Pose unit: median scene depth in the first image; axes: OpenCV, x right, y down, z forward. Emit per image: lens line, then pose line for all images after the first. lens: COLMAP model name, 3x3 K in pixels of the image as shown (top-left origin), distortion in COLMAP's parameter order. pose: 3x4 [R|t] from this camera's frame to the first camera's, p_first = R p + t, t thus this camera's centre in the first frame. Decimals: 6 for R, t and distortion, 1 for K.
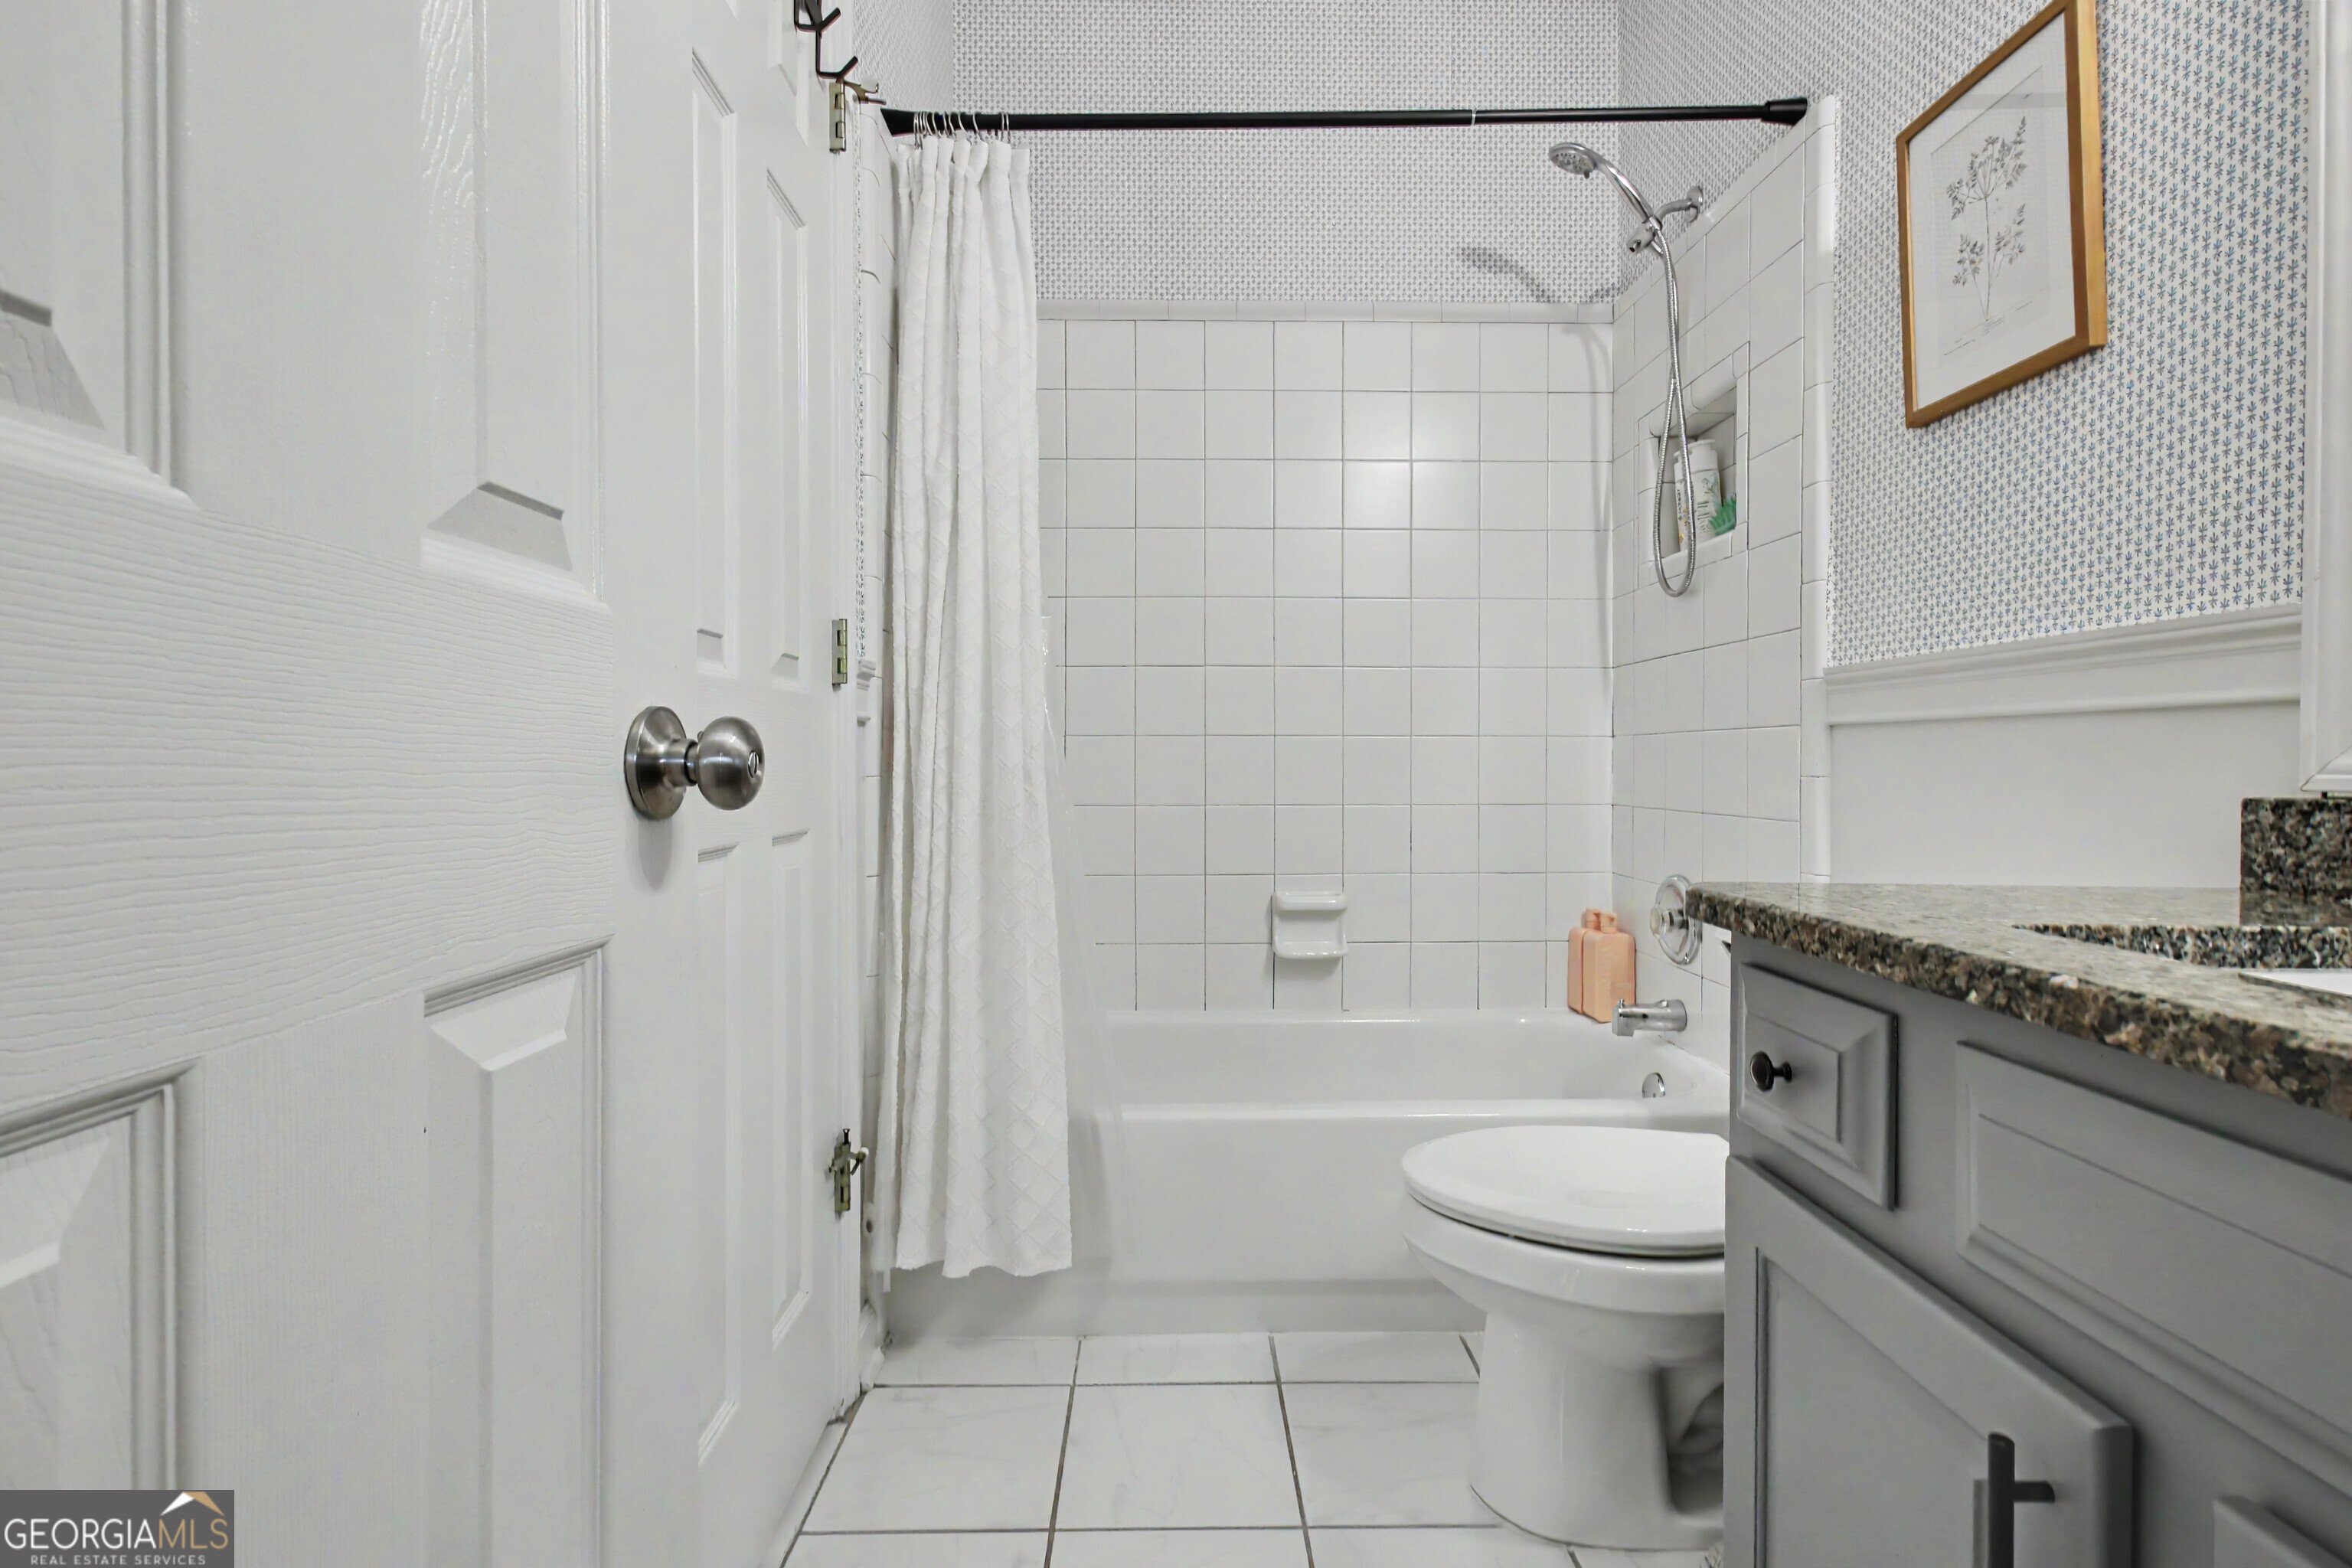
lens RADIAL K [[1089.7, 0, 1166.1], [0, 1089.7, 756.1], [0, 0, 1]] dist [0.002730, 0.000364]
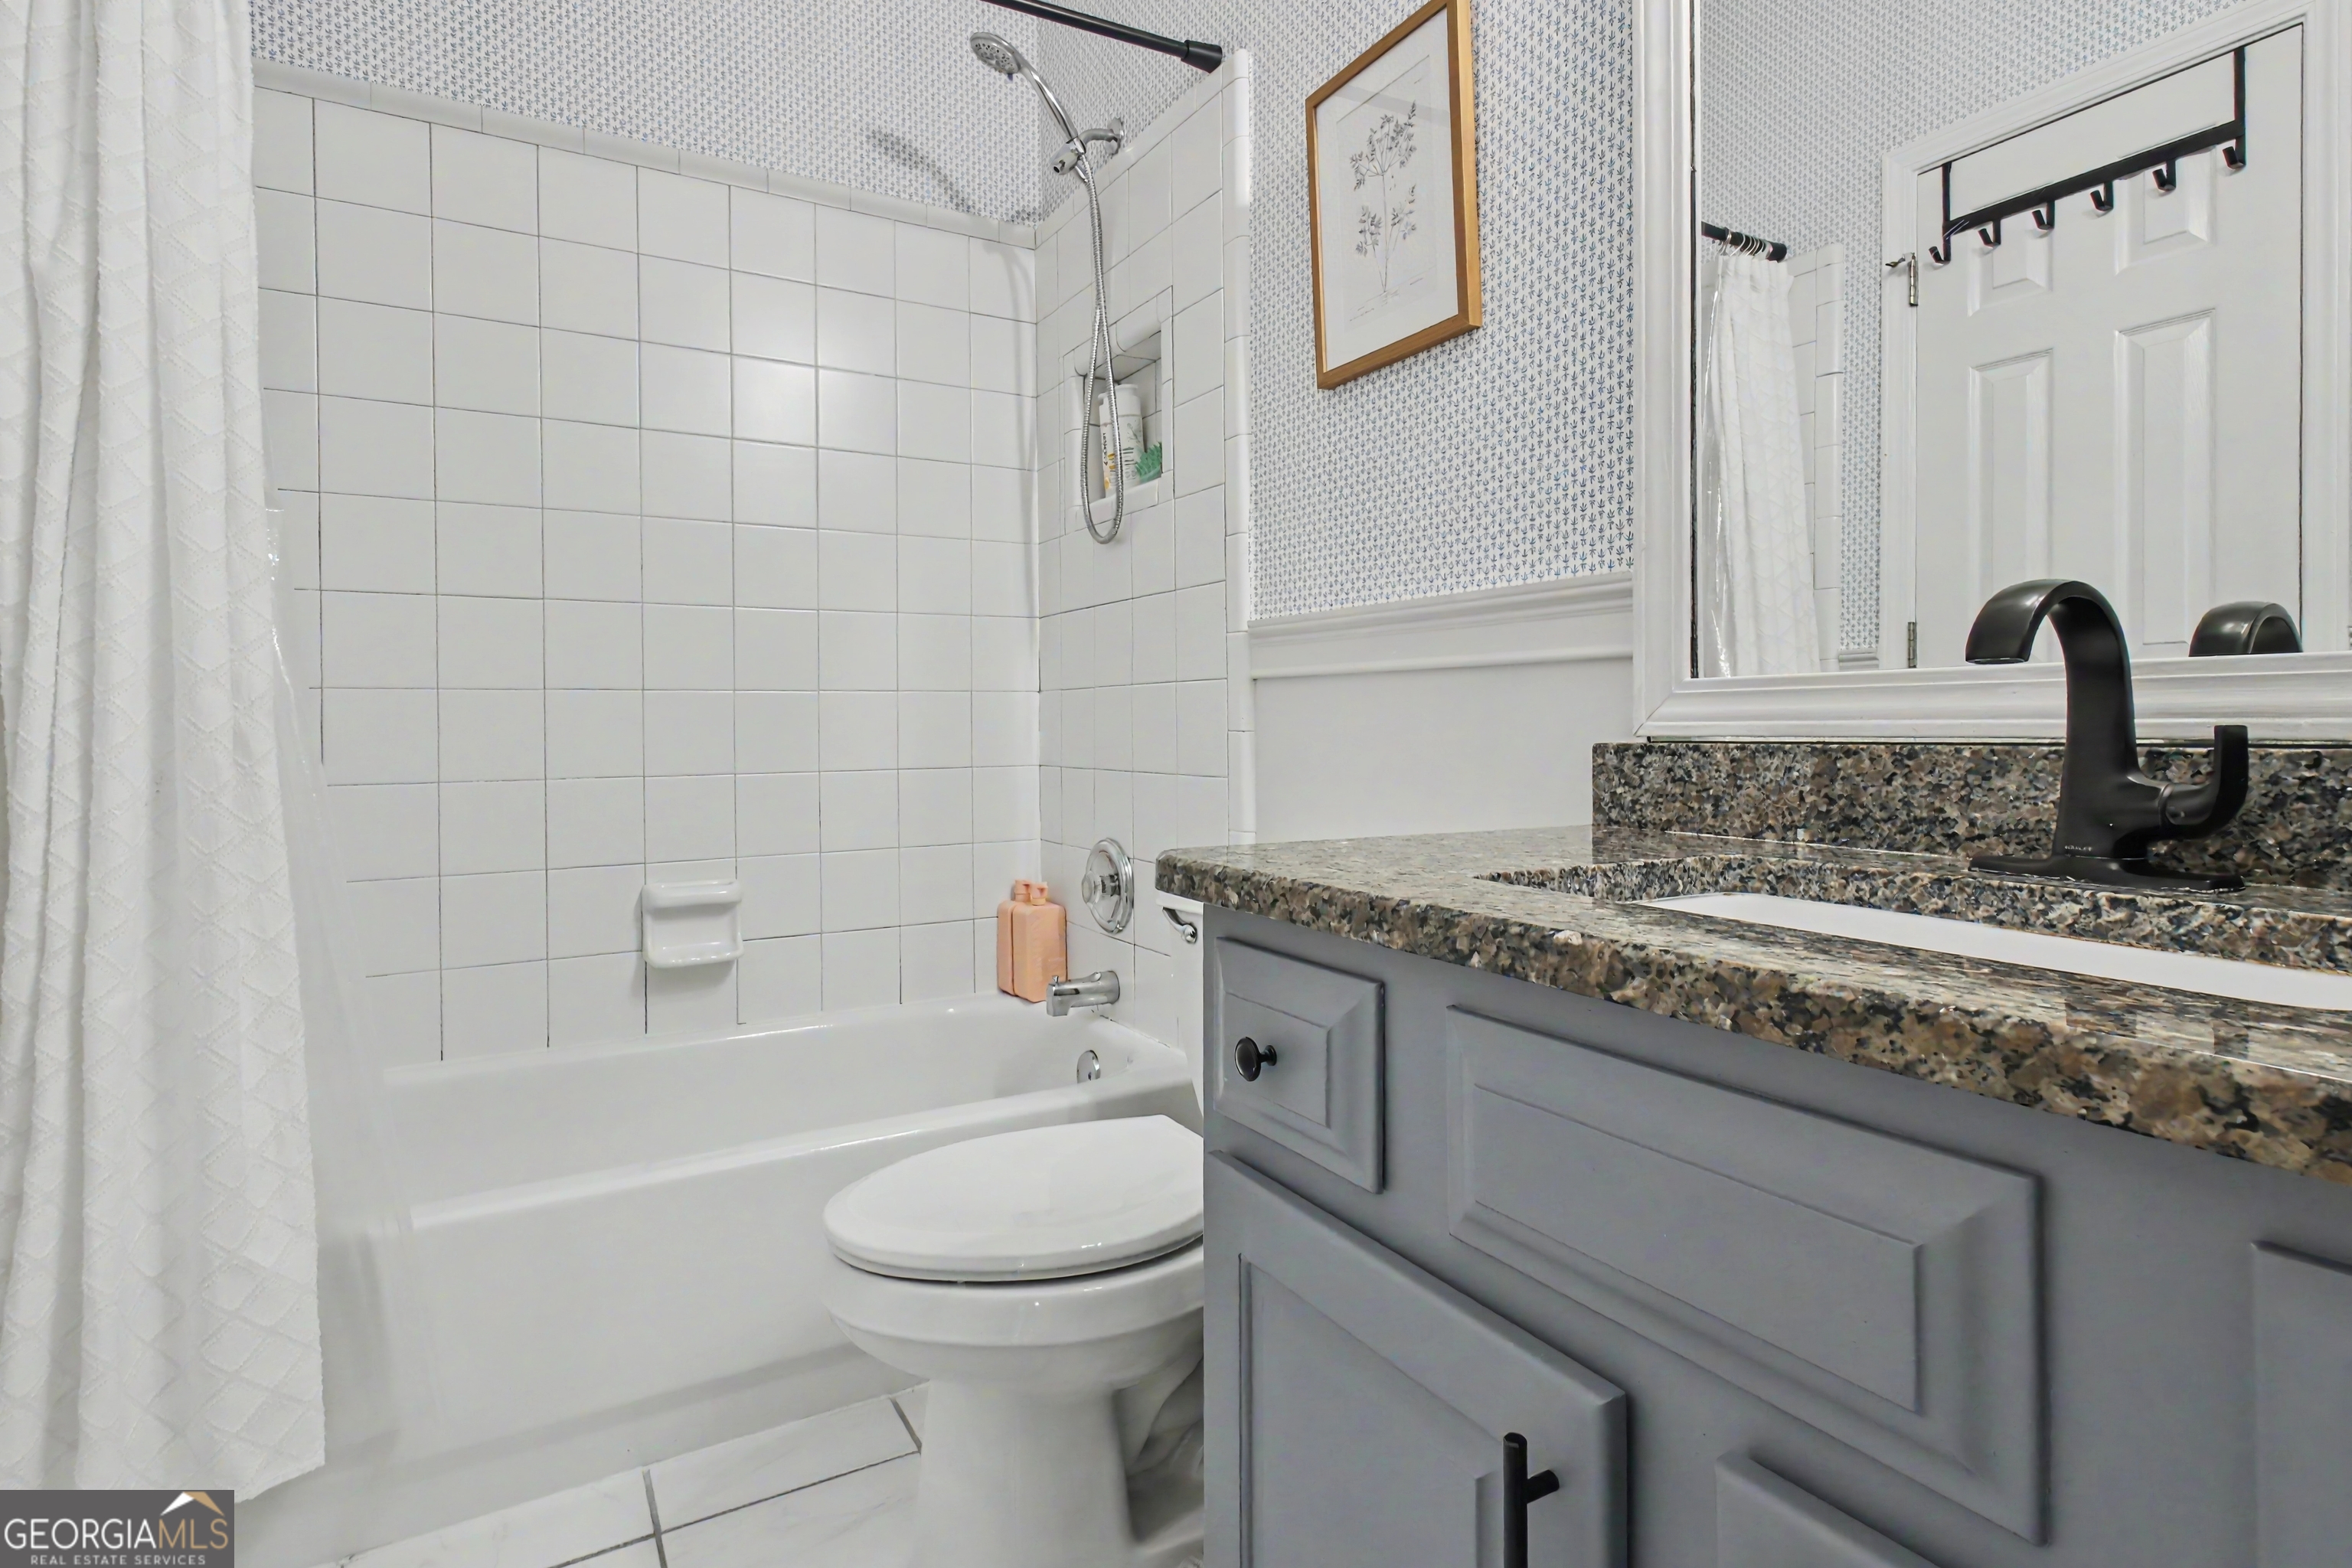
lens RADIAL K [[1117.6, 0, 1144.3], [0, 1117.6, 733.9], [0, 0, 1]] dist [-0.000664, 0.001307]
pose [[0.866840, -0.010191, 0.498483, 0.015519], [0.004981, 0.999918, 0.011782, 0.009418], [-0.498562, -0.007730, 0.866820, 0.177384]]
